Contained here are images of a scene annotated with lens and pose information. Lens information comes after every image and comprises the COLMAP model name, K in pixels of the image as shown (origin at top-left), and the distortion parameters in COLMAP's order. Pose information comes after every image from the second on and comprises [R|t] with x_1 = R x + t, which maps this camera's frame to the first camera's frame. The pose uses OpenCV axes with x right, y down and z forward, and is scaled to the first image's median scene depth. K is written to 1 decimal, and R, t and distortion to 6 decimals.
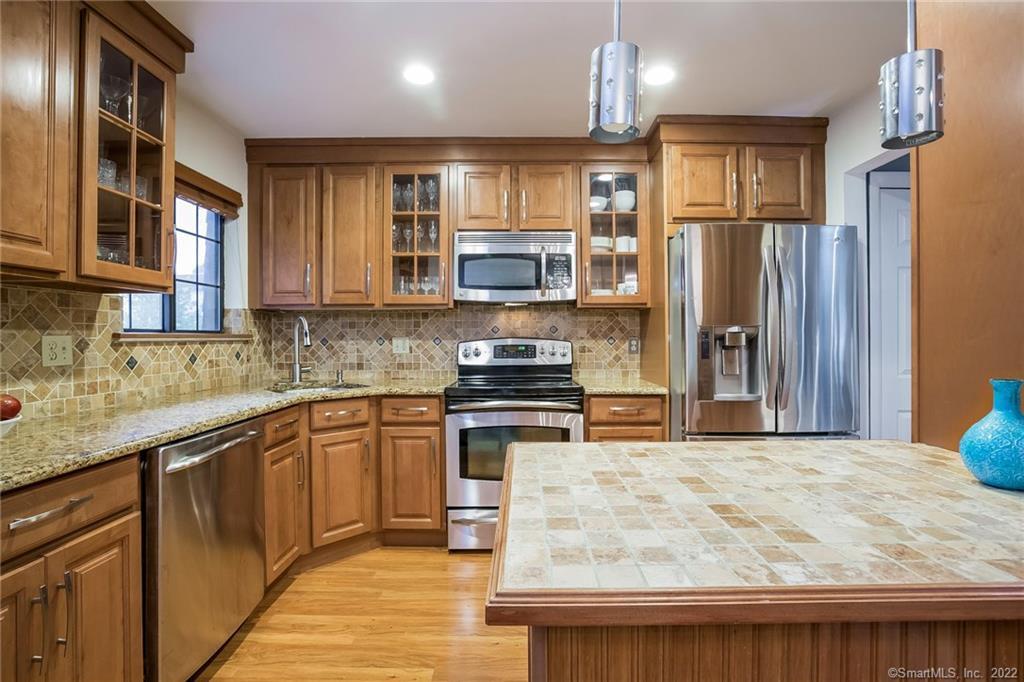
lens RADIAL K [[482.7, 0, 519.4], [0, 482.7, 332.2], [0, 0, 1]] dist [-0.043195, 0.017182]
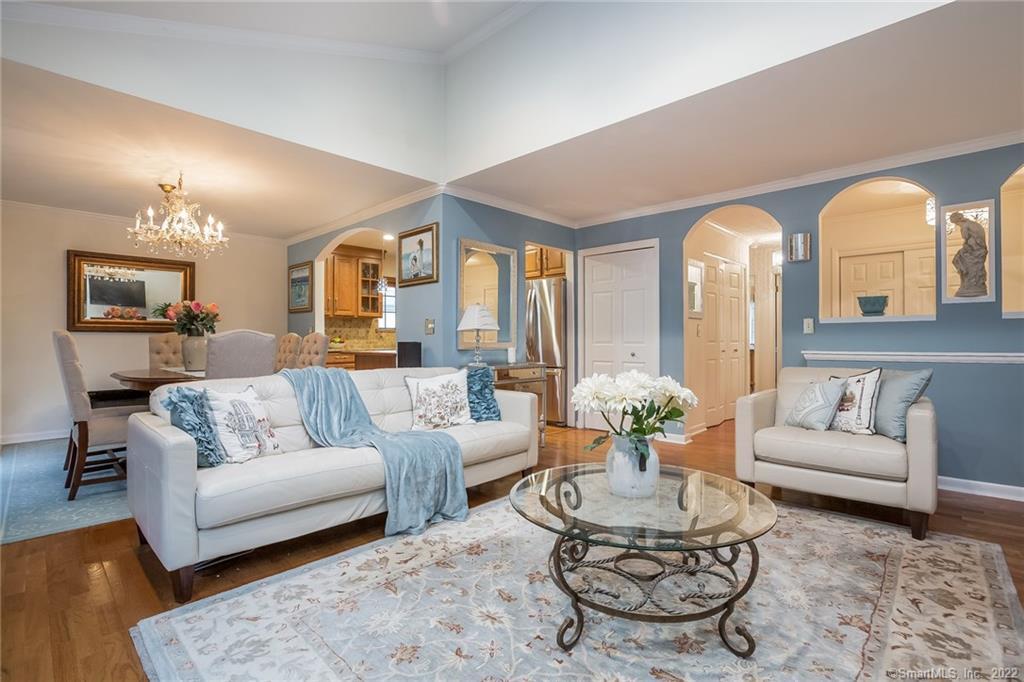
lens RADIAL K [[464.9, 0, 508.4], [0, 464.9, 338.6], [0, 0, 1]] dist [-0.020430, 0.003945]
pose [[0.729862, -0.002039, -0.683591, 1.872050], [0.006717, 0.999969, 0.004188, 0.053108], [0.683561, -0.007648, 0.729853, -0.762938]]
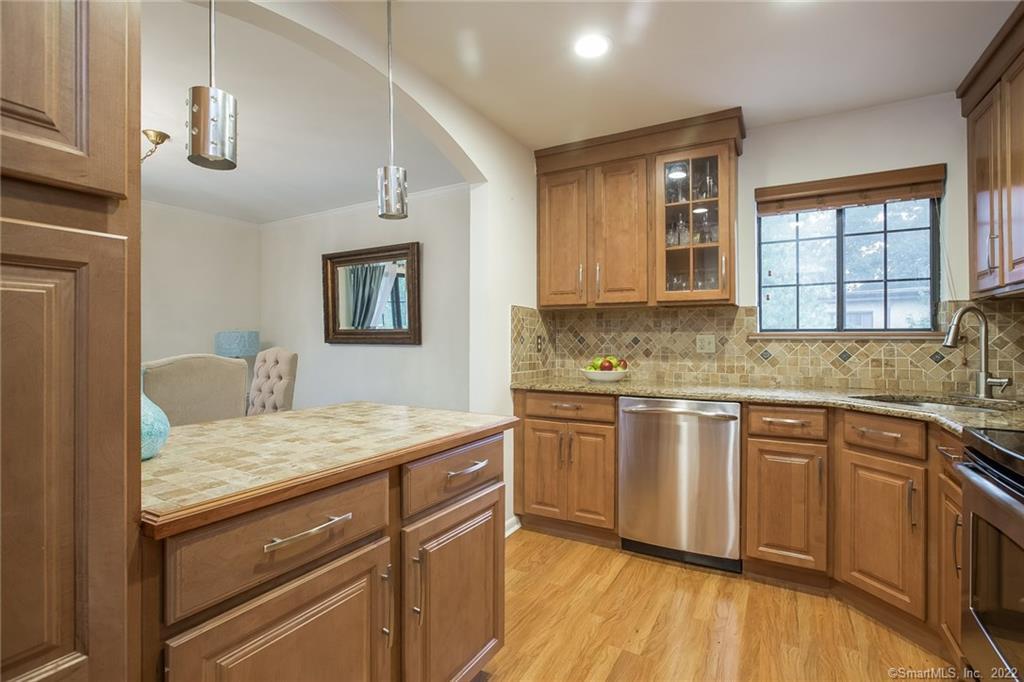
lens RADIAL K [[482.7, 0, 516.2], [0, 482.7, 334.5], [0, 0, 1]] dist [-0.043195, 0.017182]
pose [[-0.494658, -0.007551, -0.869055, 0.543056], [0.006925, 0.999896, -0.012630, 0.015066], [0.869060, -0.012266, -0.494554, 0.817920]]
